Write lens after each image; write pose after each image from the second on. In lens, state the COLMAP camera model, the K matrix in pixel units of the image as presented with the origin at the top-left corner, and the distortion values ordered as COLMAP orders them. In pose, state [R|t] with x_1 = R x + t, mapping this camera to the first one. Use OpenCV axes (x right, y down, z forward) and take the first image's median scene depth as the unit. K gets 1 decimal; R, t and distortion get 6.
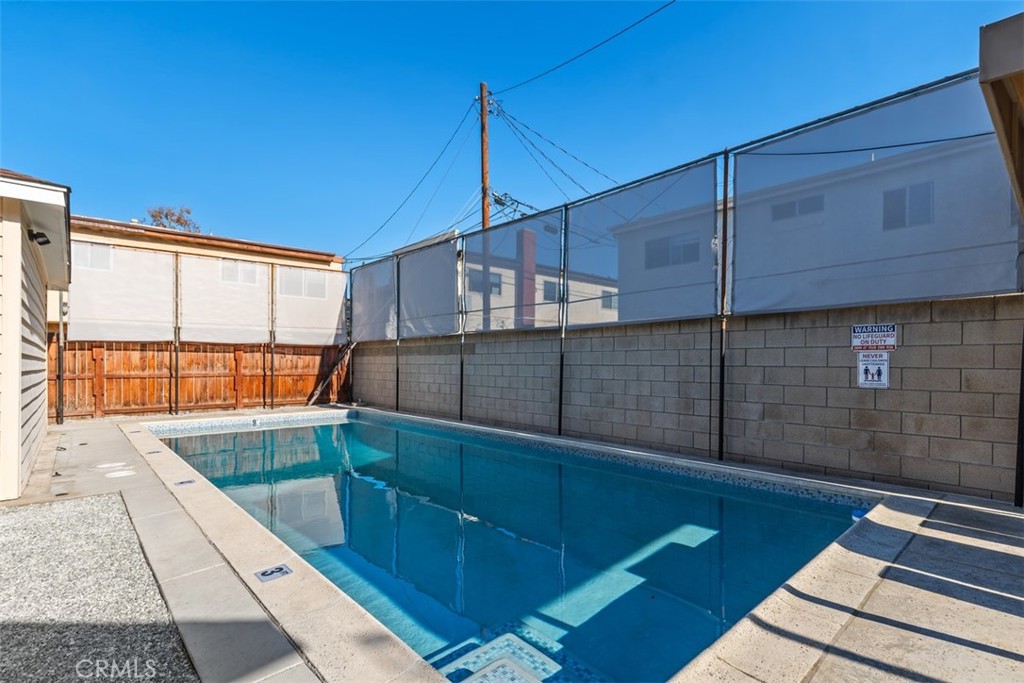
lens RADIAL K [[492.5, 0, 510.8], [0, 492.5, 361.8], [0, 0, 1]] dist [0.000145, 0.000056]
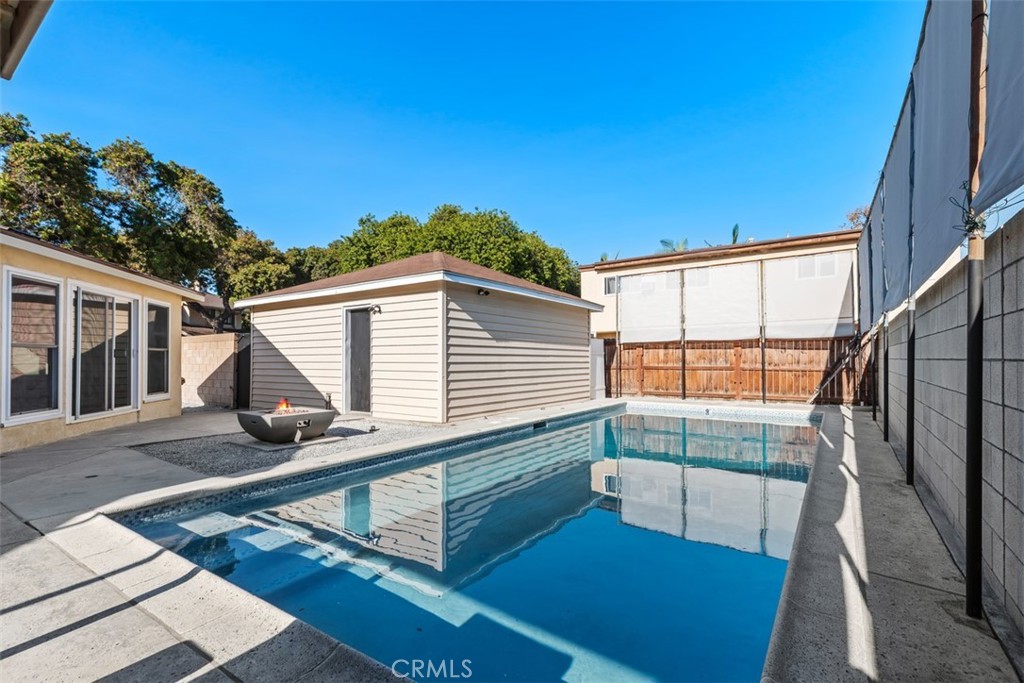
lens RADIAL K [[467.9, 0, 516.0], [0, 467.9, 352.8], [0, 0, 1]] dist [-0.000244, 0.000068]
pose [[0.237280, -0.011181, -0.971377, 0.356804], [0.003573, 0.999937, -0.010637, 0.000488], [0.971435, -0.000947, 0.237305, 0.299213]]
